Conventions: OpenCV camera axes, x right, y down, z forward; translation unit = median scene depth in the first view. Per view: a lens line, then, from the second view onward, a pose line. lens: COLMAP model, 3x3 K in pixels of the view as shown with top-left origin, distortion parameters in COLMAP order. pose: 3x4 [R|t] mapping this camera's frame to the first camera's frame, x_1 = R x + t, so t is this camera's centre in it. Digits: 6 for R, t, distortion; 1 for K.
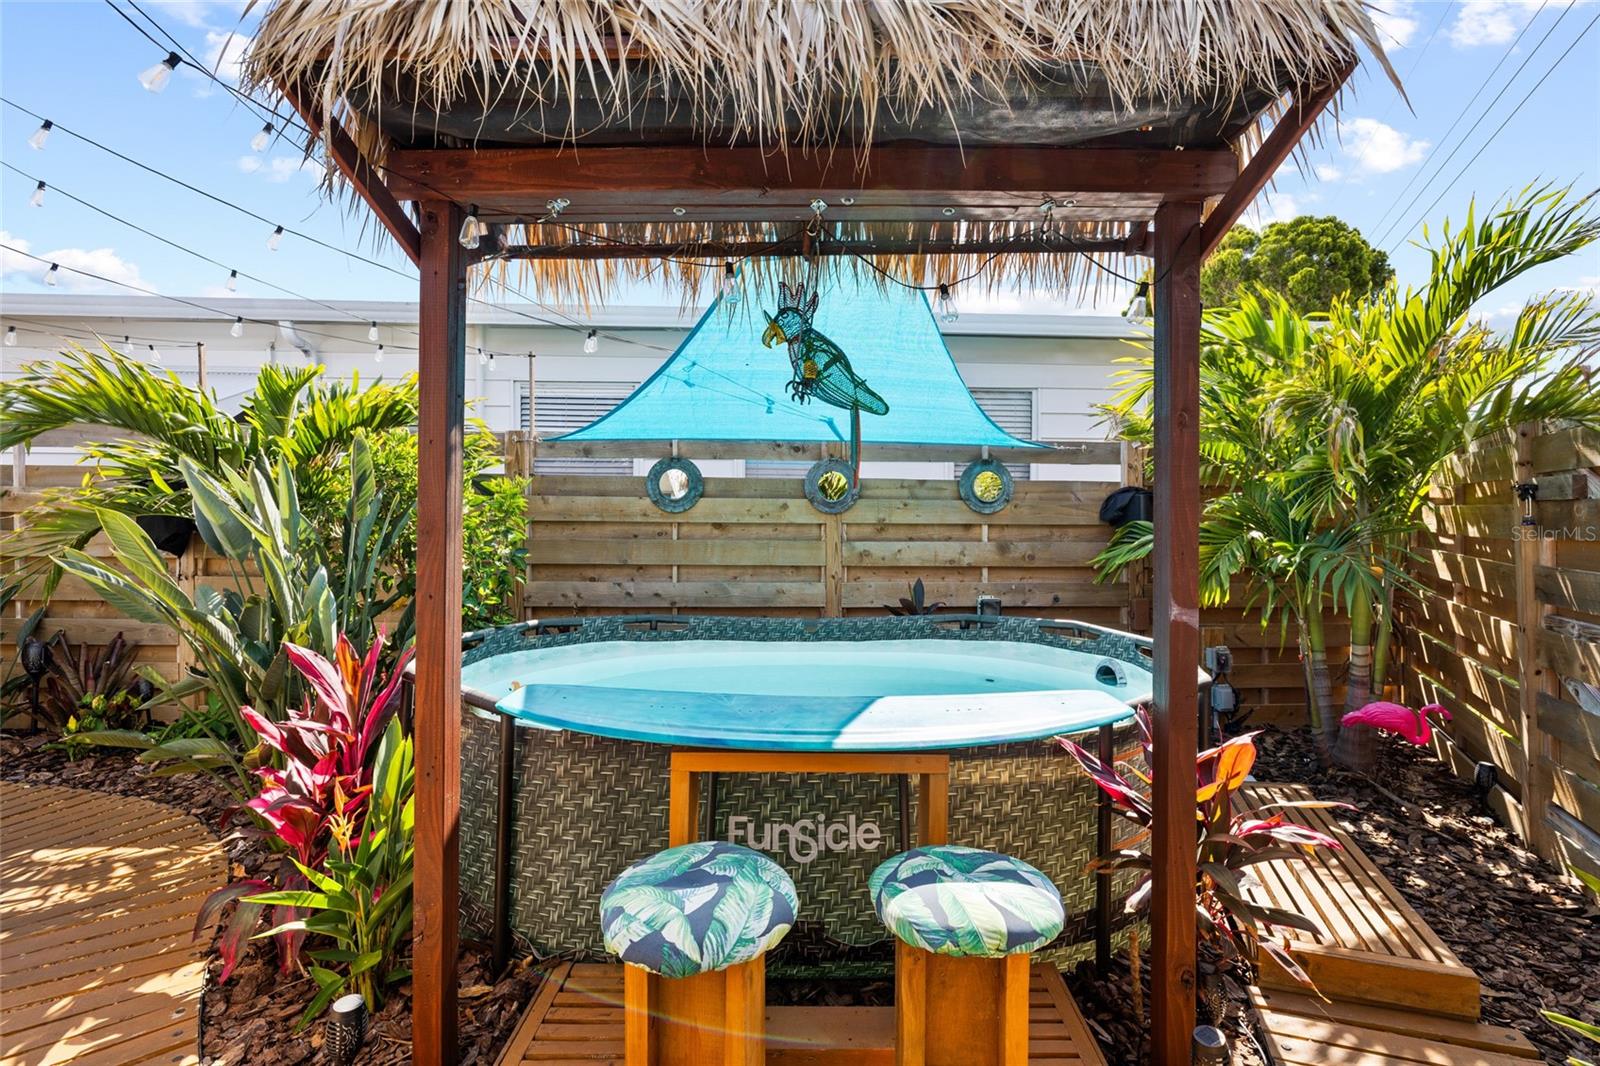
lens RADIAL K [[711.5, 0, 802.1], [0, 711.5, 524.6], [0, 0, 1]] dist [-0.003309, 0.000020]
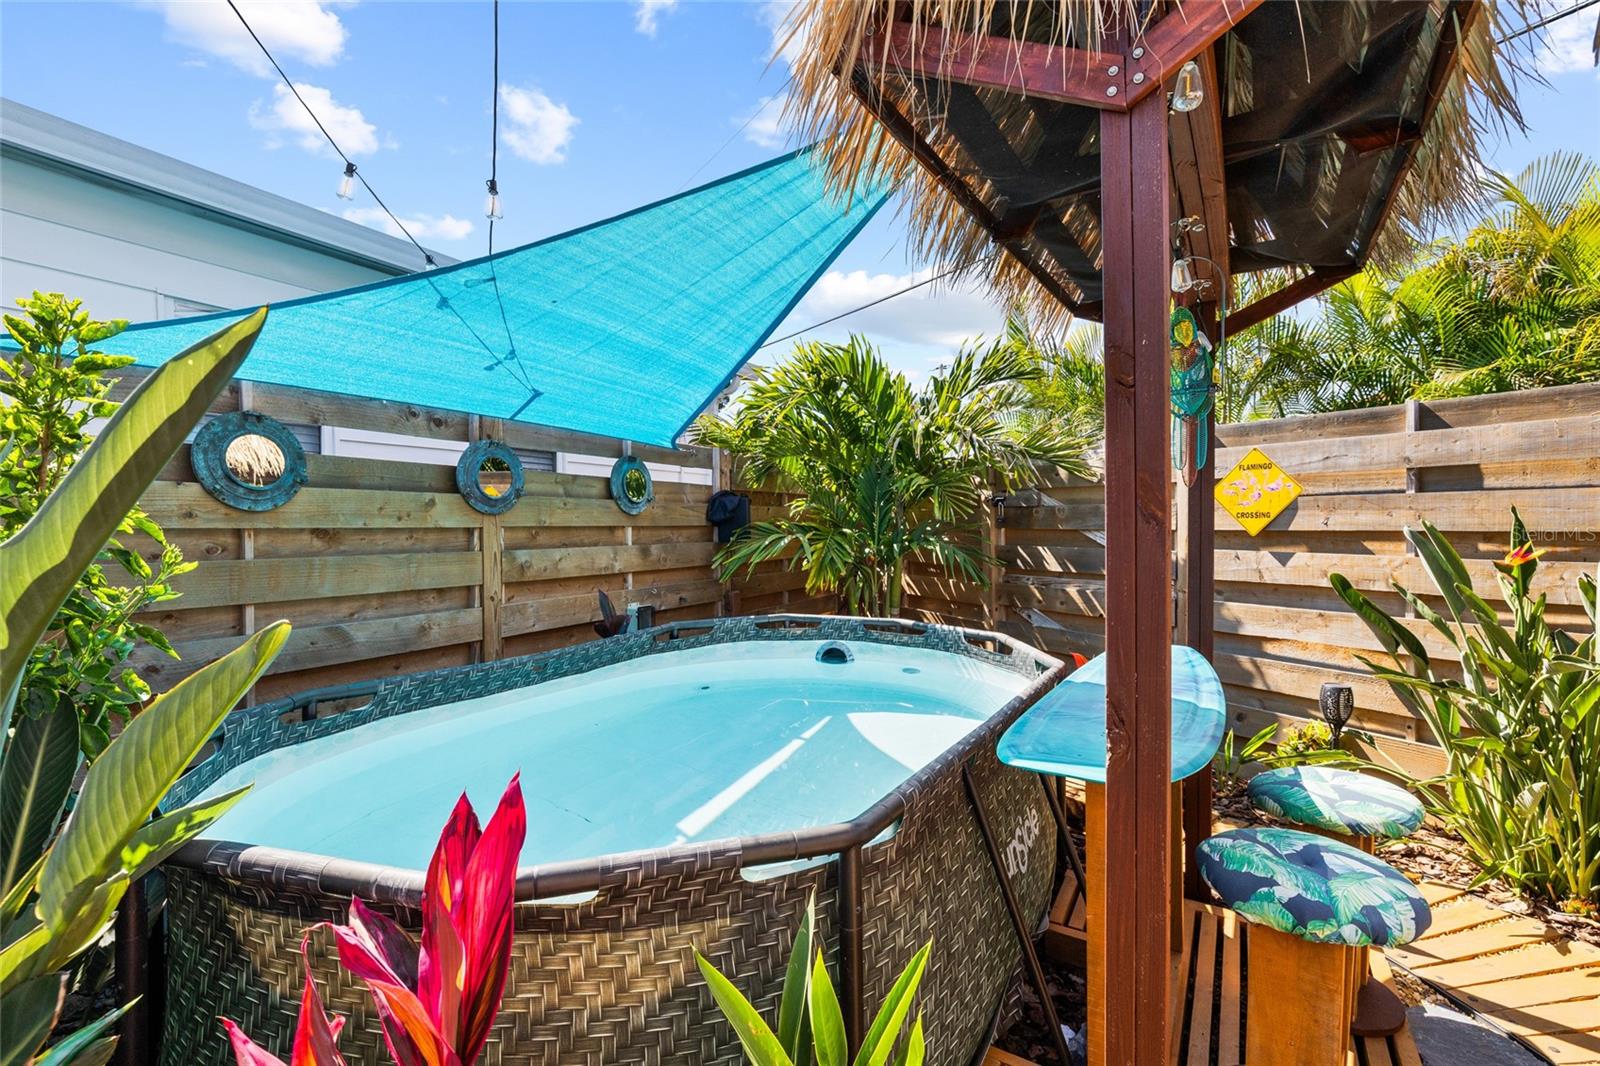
lens RADIAL K [[711.5, 0, 802.1], [0, 711.5, 524.6], [0, 0, 1]] dist [-0.003309, 0.000020]
pose [[0.542588, -0.009892, 0.839941, -0.408248], [0.017475, 0.999847, 0.000487, 0.000956], [-0.839817, 0.014414, 0.542678, 0.318937]]
